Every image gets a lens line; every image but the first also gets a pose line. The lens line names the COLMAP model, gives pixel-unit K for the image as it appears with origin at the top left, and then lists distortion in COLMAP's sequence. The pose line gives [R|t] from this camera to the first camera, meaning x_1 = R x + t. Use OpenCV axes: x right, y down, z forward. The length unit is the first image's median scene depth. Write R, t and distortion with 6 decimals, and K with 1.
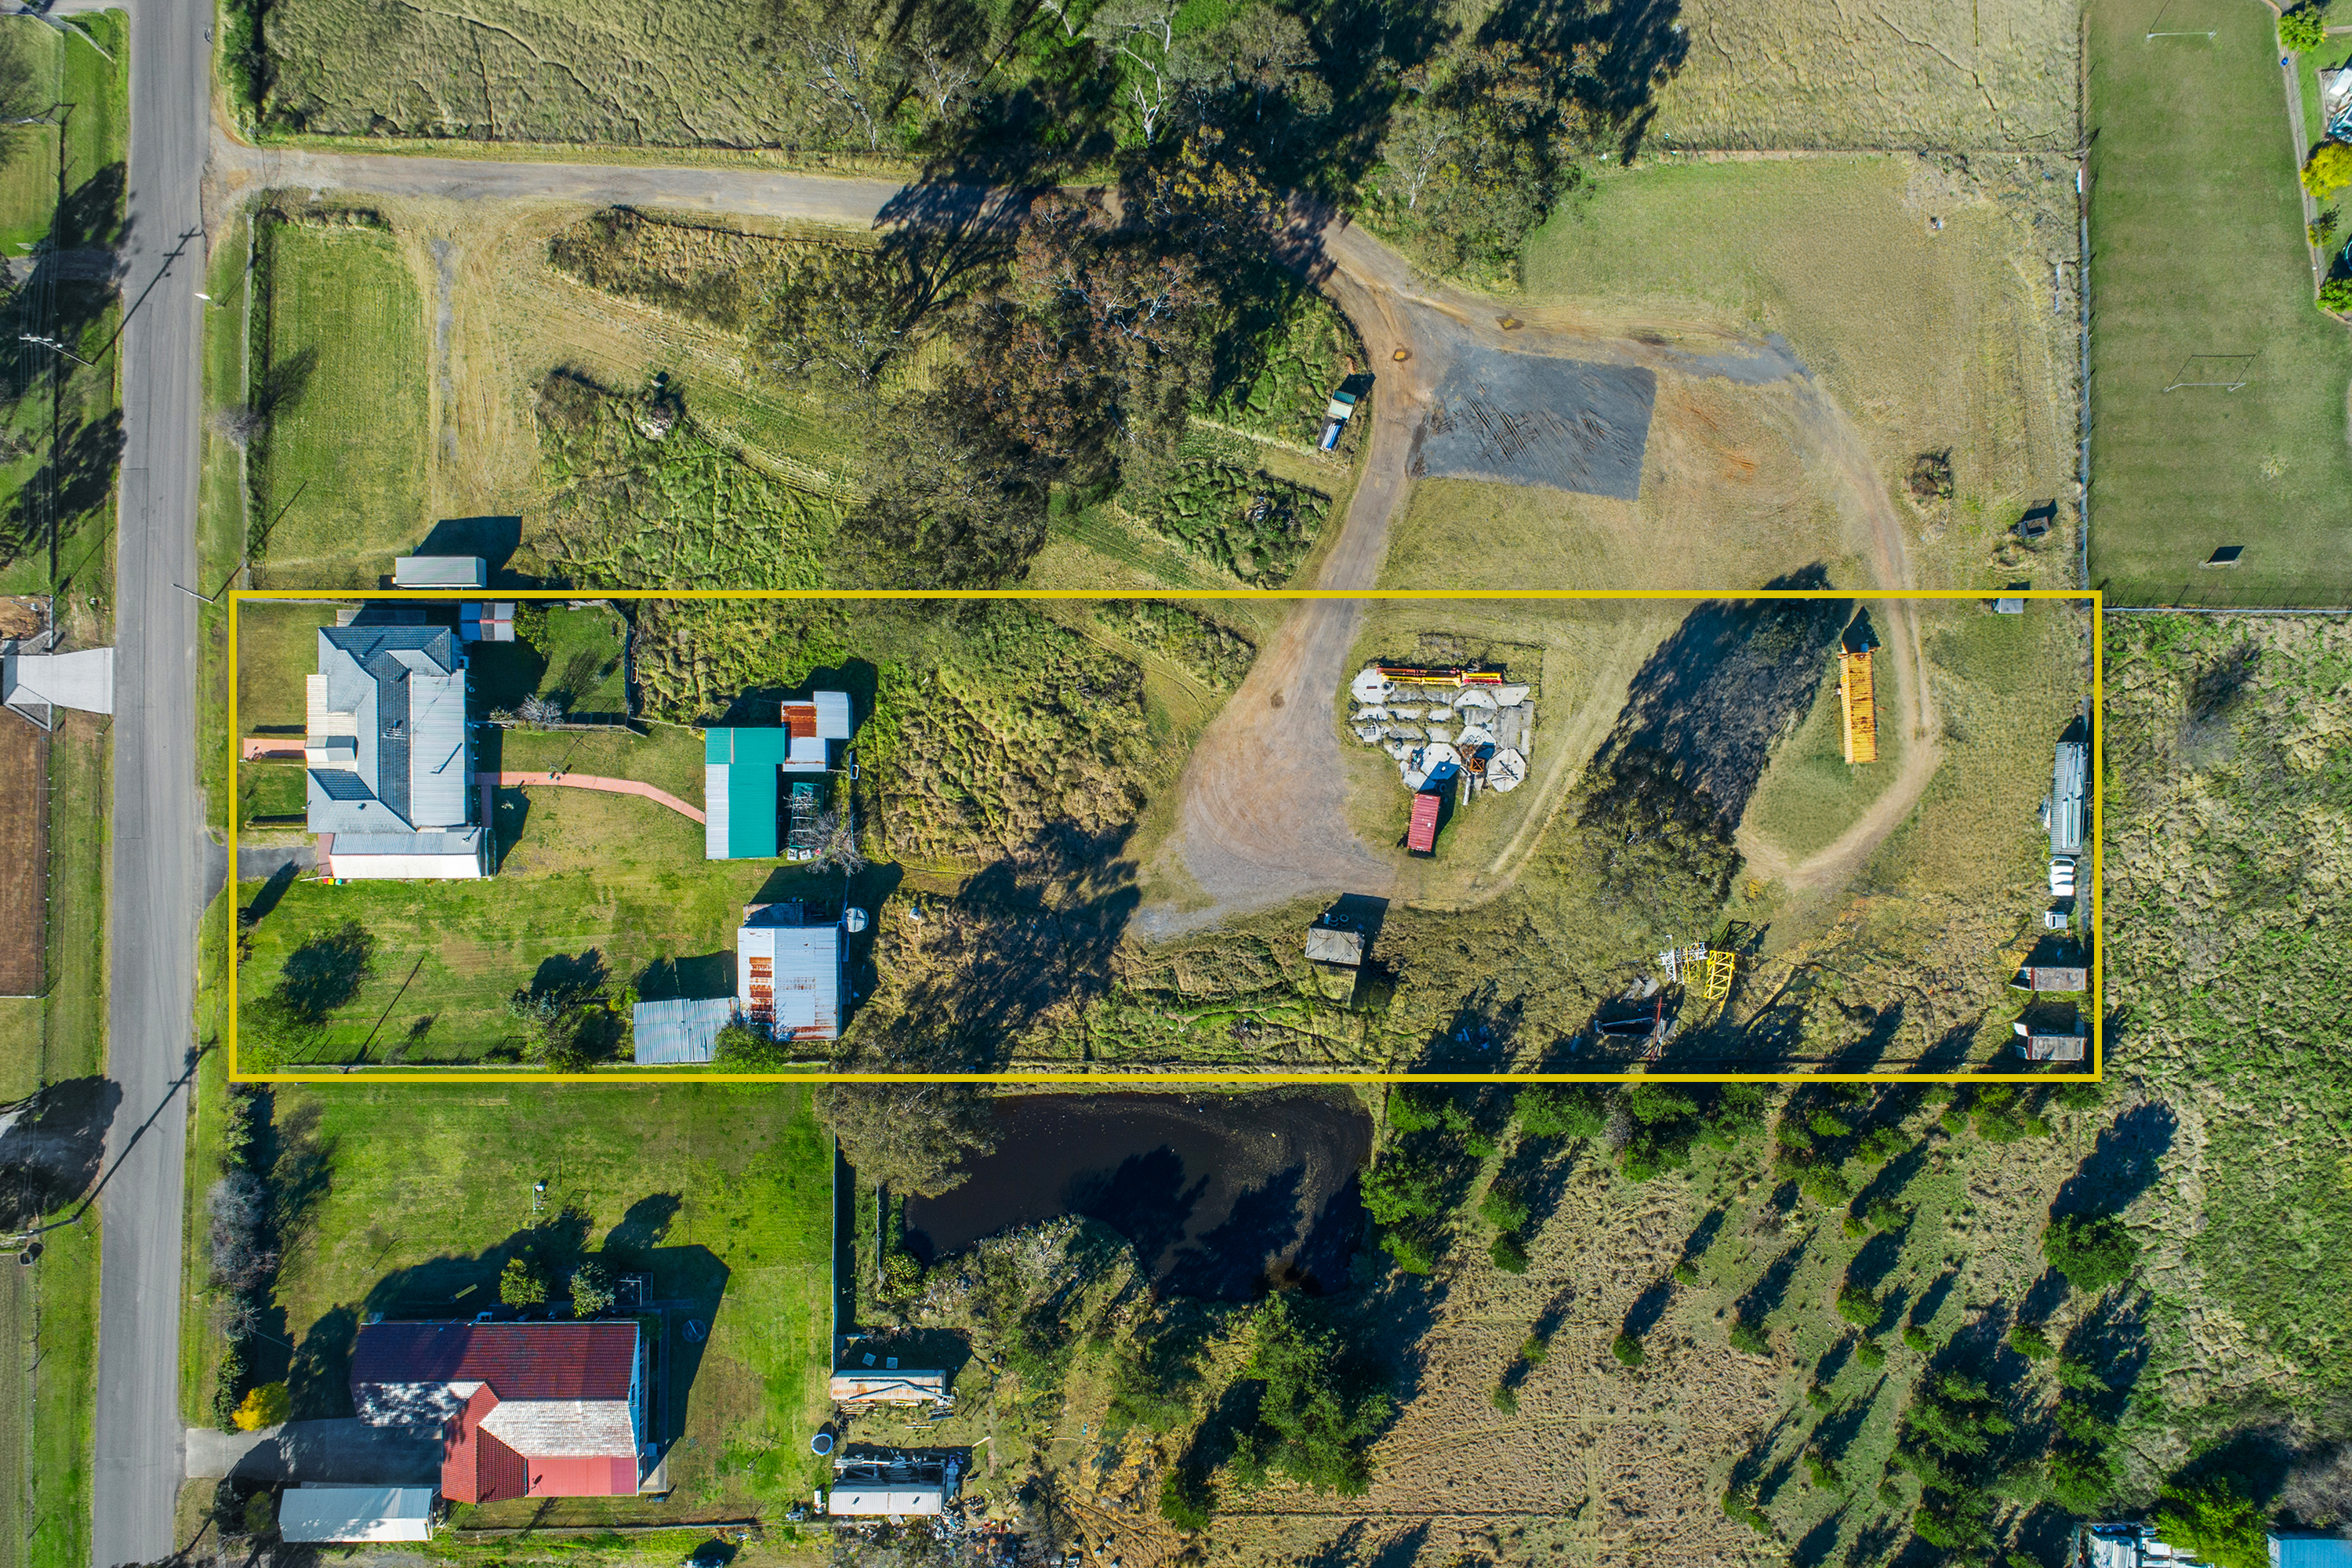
lens RADIAL K [[1606.4, 0, 1193.4], [0, 1606.4, 810.6], [0, 0, 1]] dist [0.002132, -0.000326]
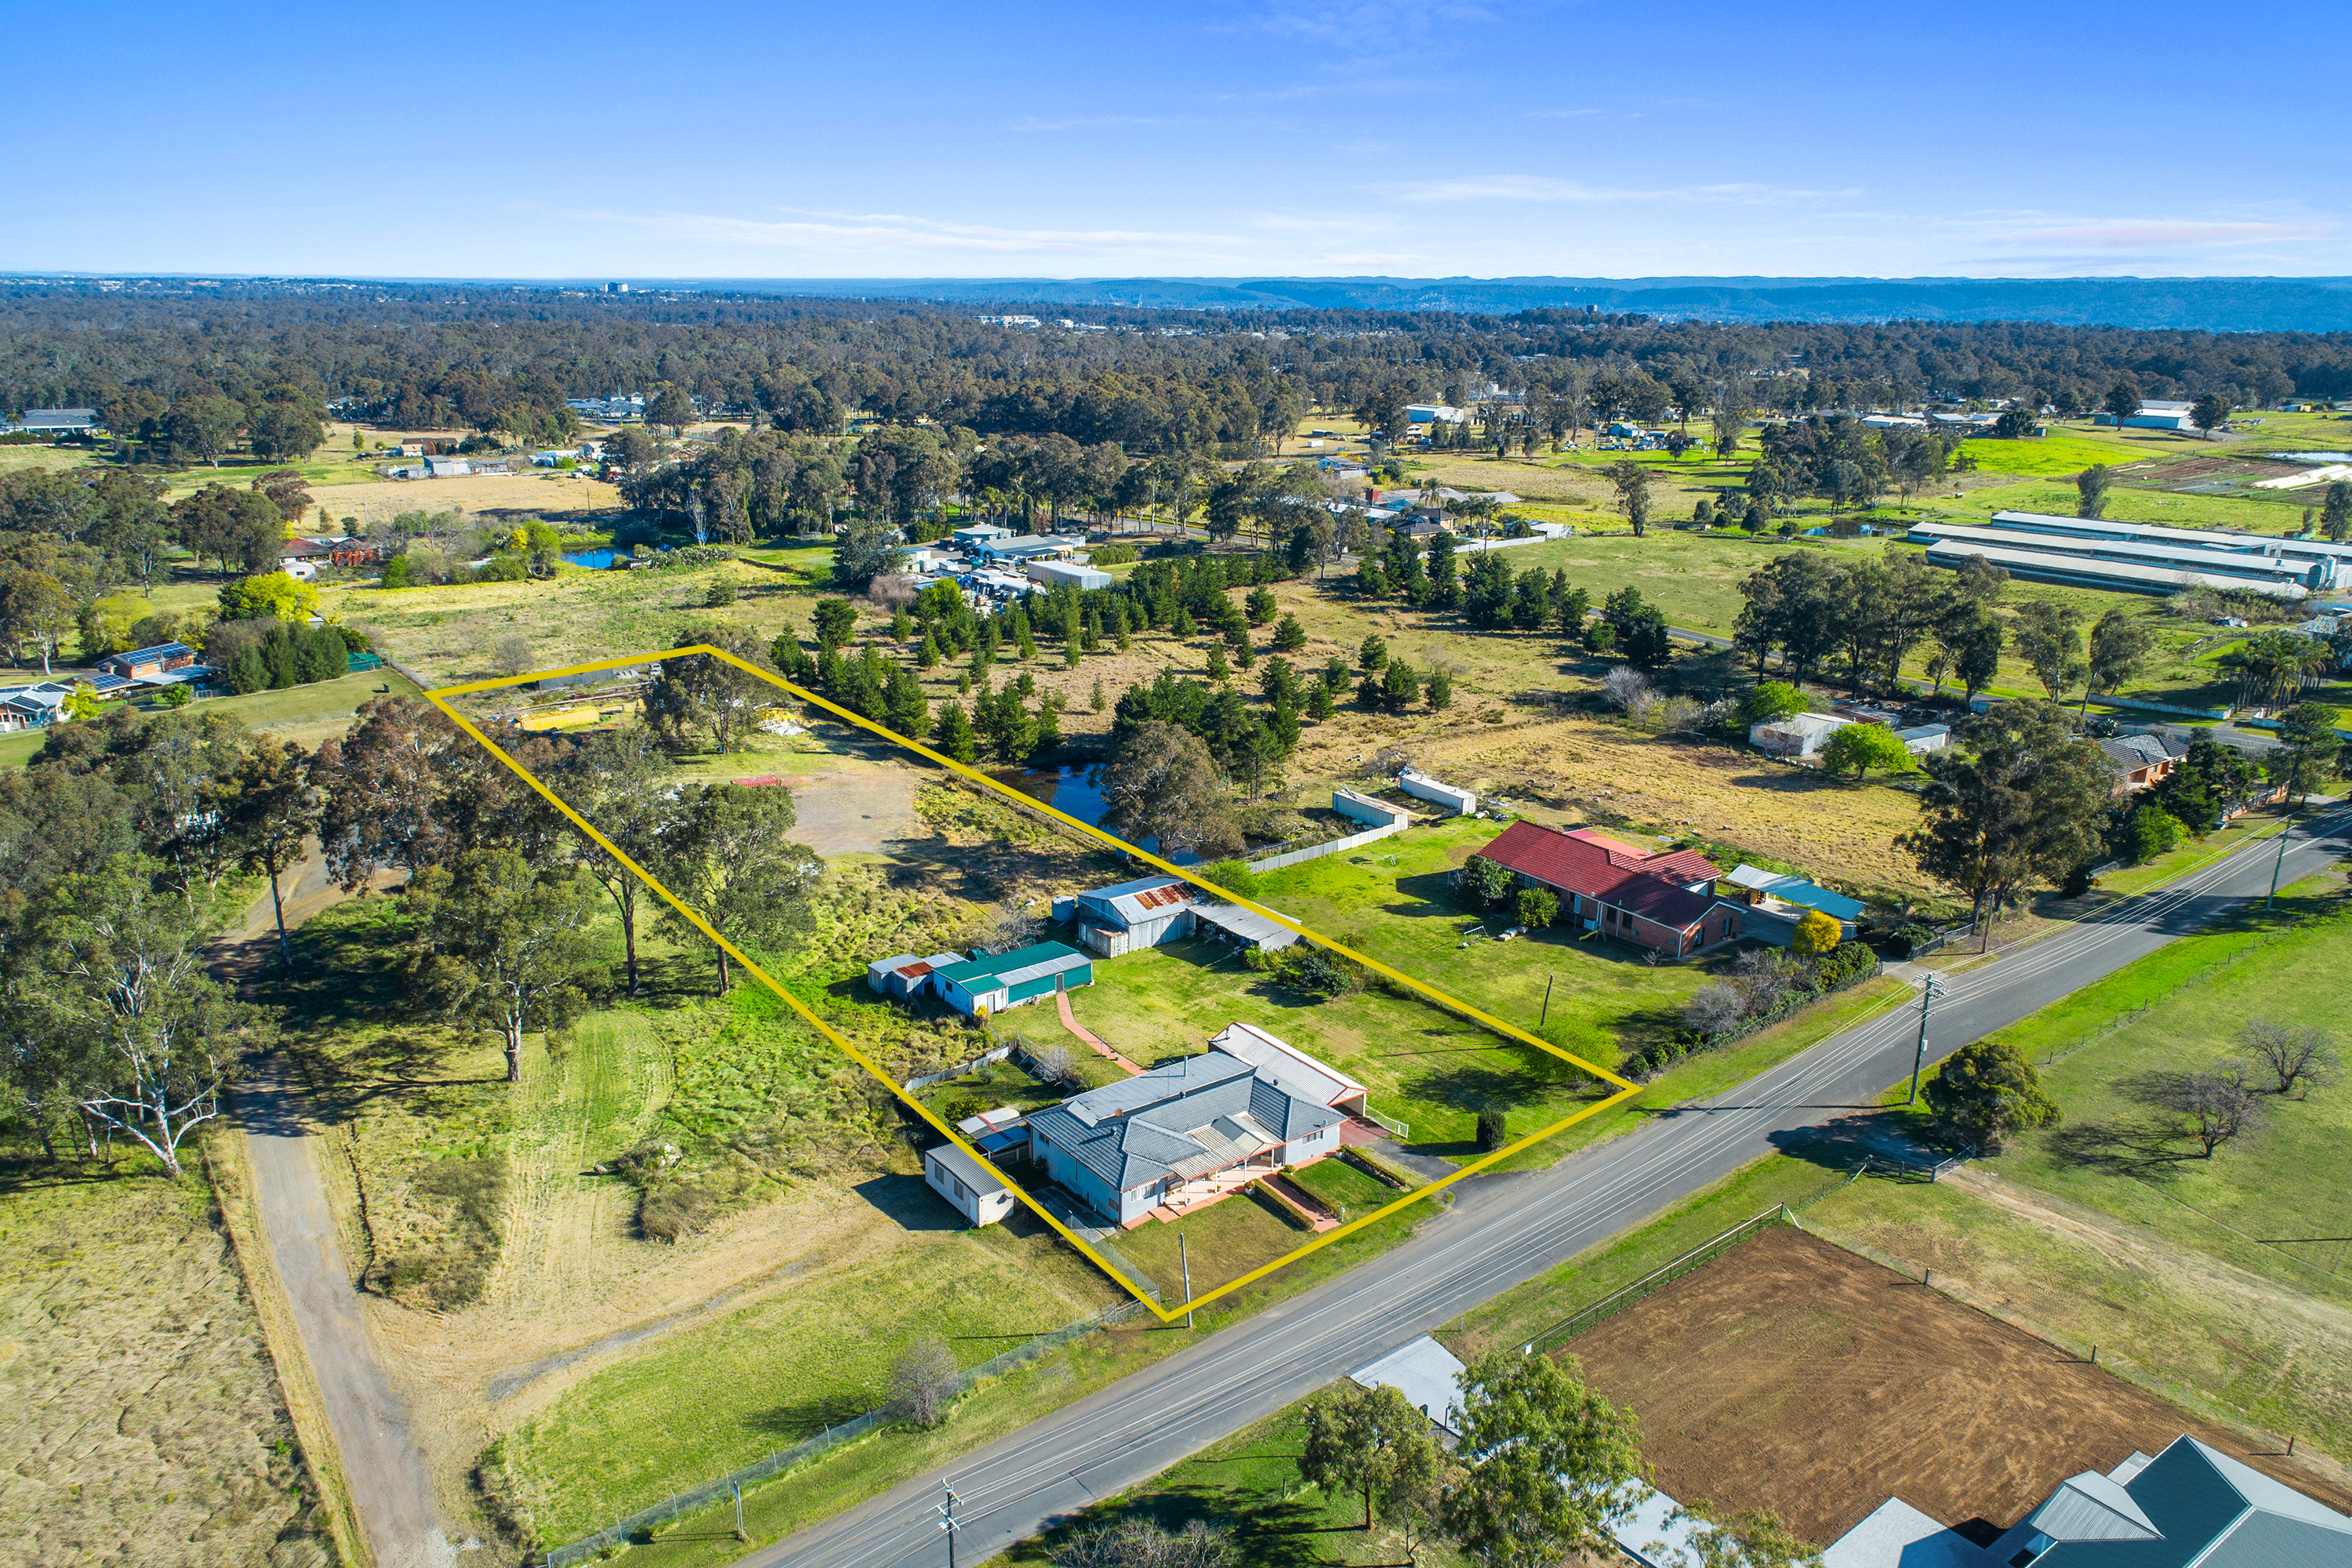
lens RADIAL K [[1606.4, 0, 1193.4], [0, 1606.4, 810.6], [0, 0, 1]] dist [0.002132, -0.000326]
pose [[-0.606842, -0.269004, 0.747917, -1.018258], [0.794747, -0.192450, 0.575621, -0.450601], [-0.010908, 0.943716, 0.330577, 0.593134]]
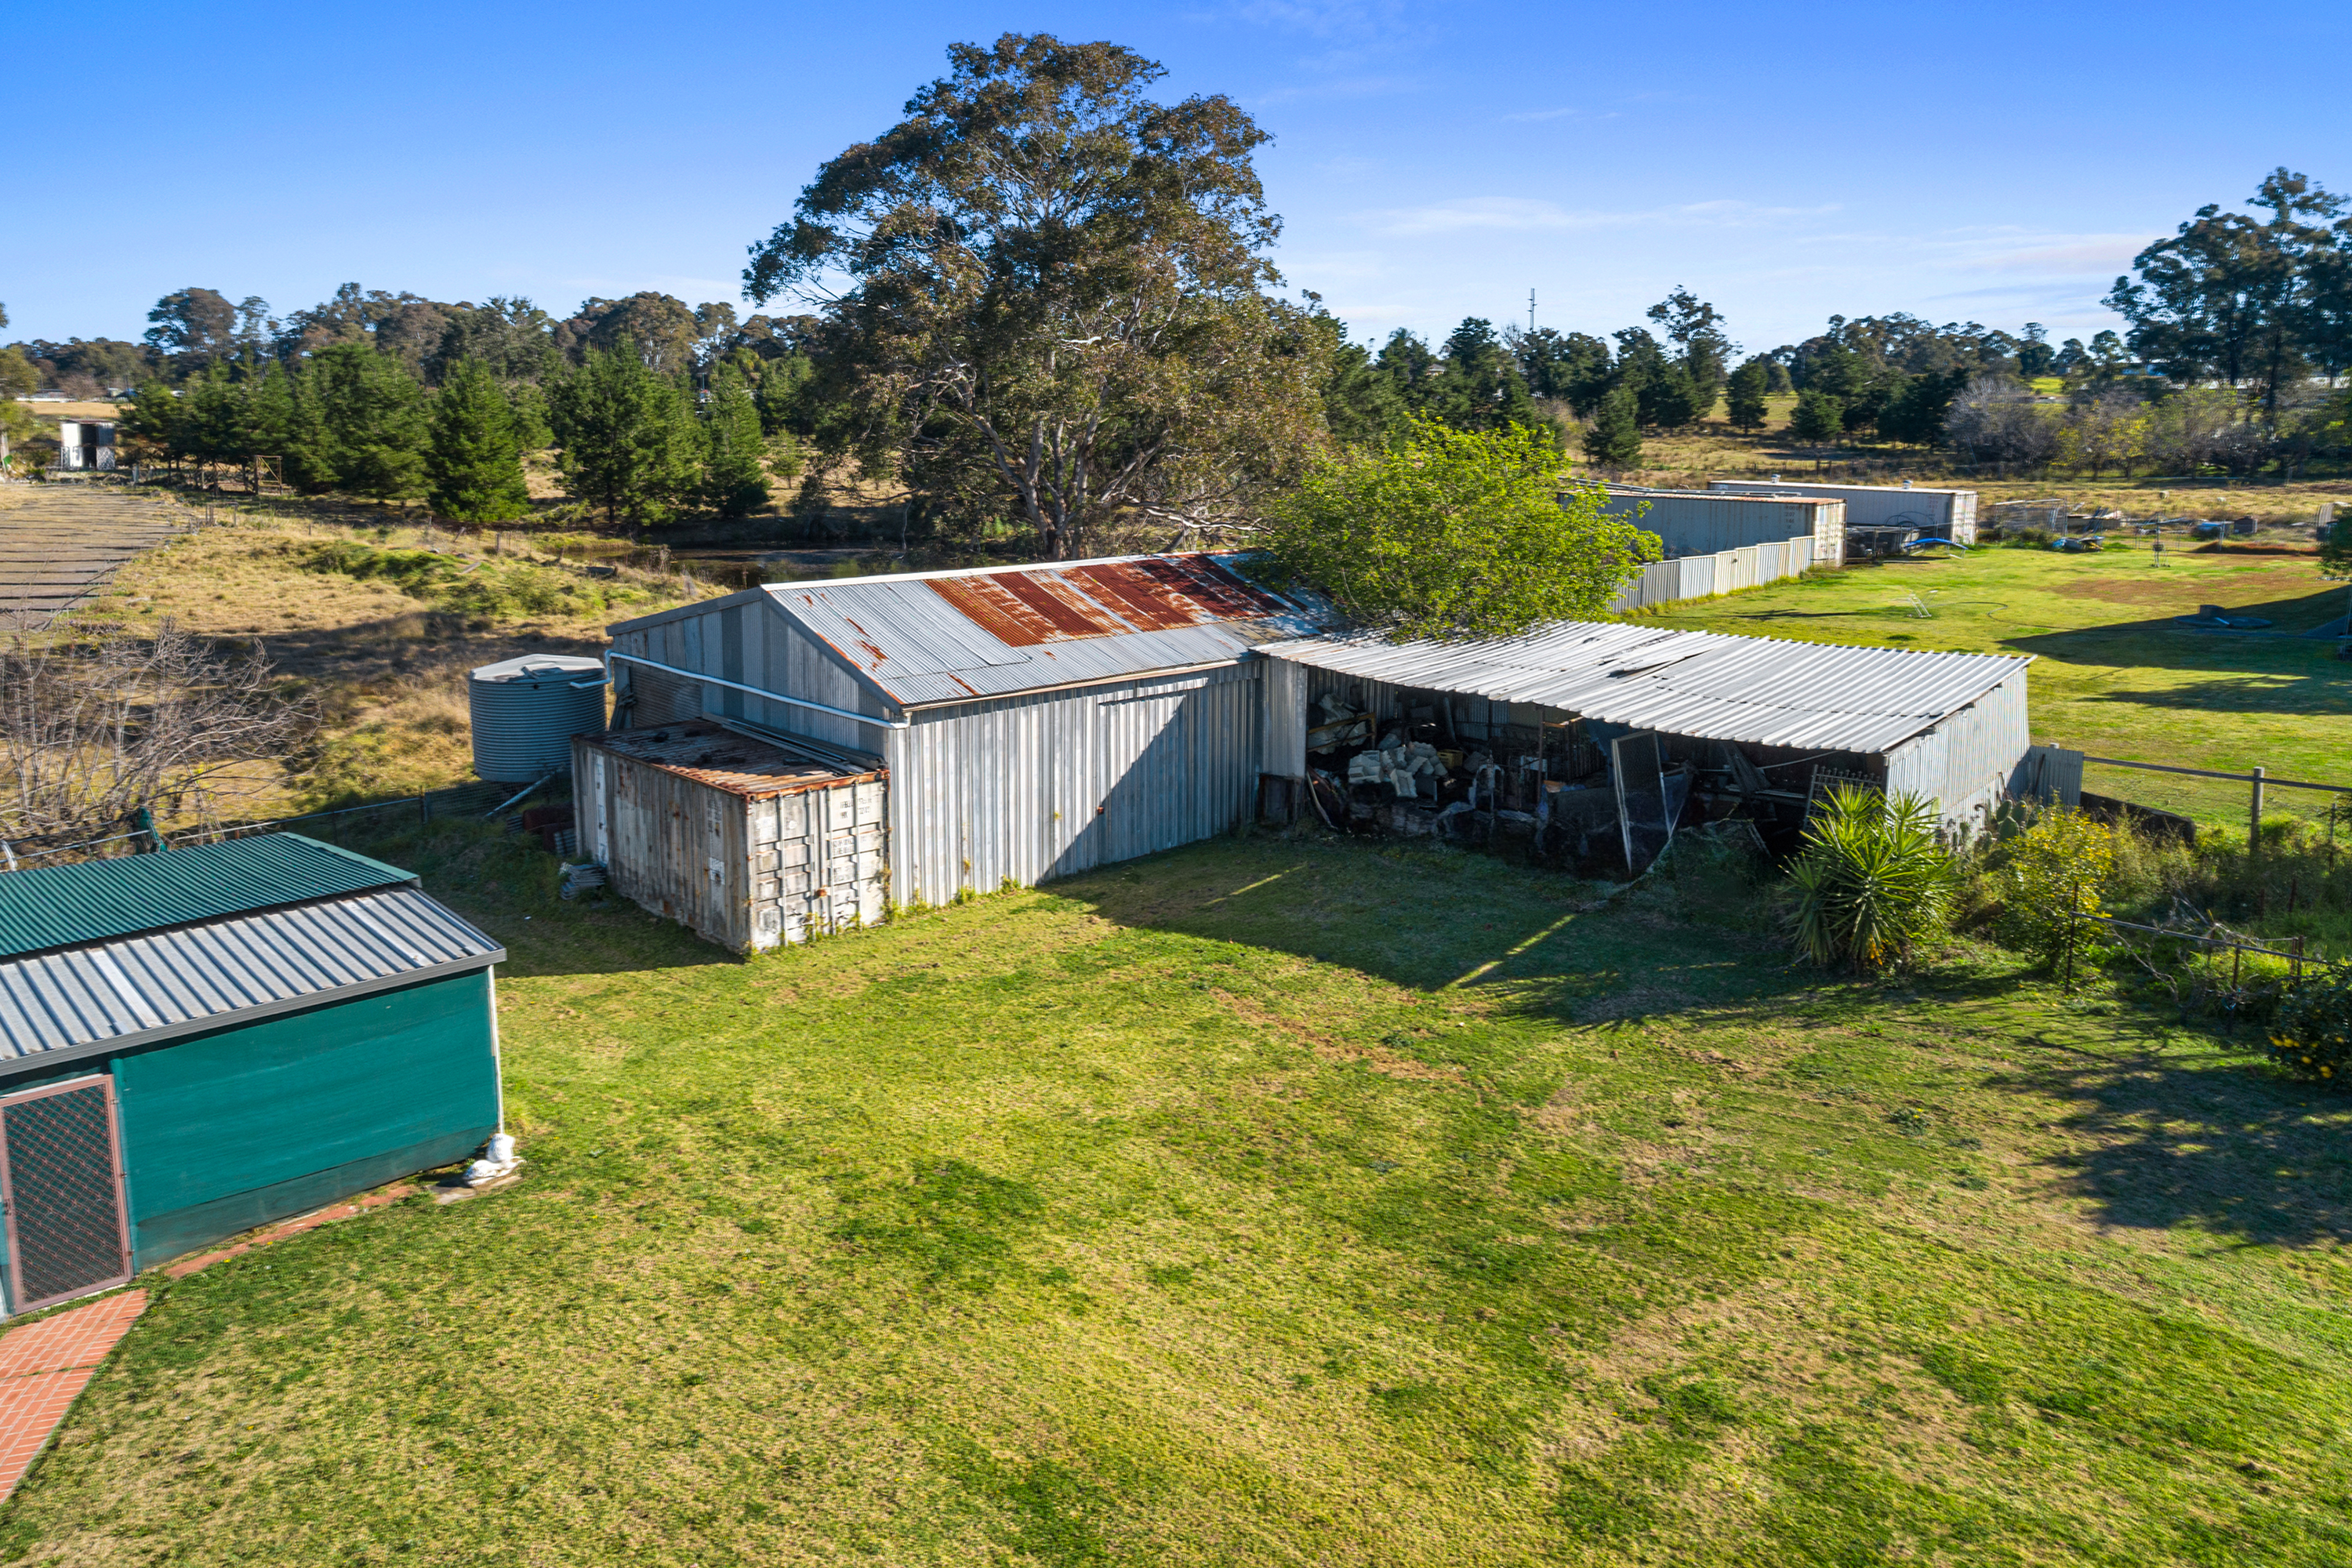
lens RADIAL K [[1606.4, 0, 1193.4], [0, 1606.4, 810.6], [0, 0, 1]] dist [0.002132, -0.000326]
pose [[-0.684106, -0.207642, 0.699203, -0.393054], [0.729296, -0.179907, 0.660122, -0.001674], [-0.011277, 0.961519, 0.274508, 0.955047]]
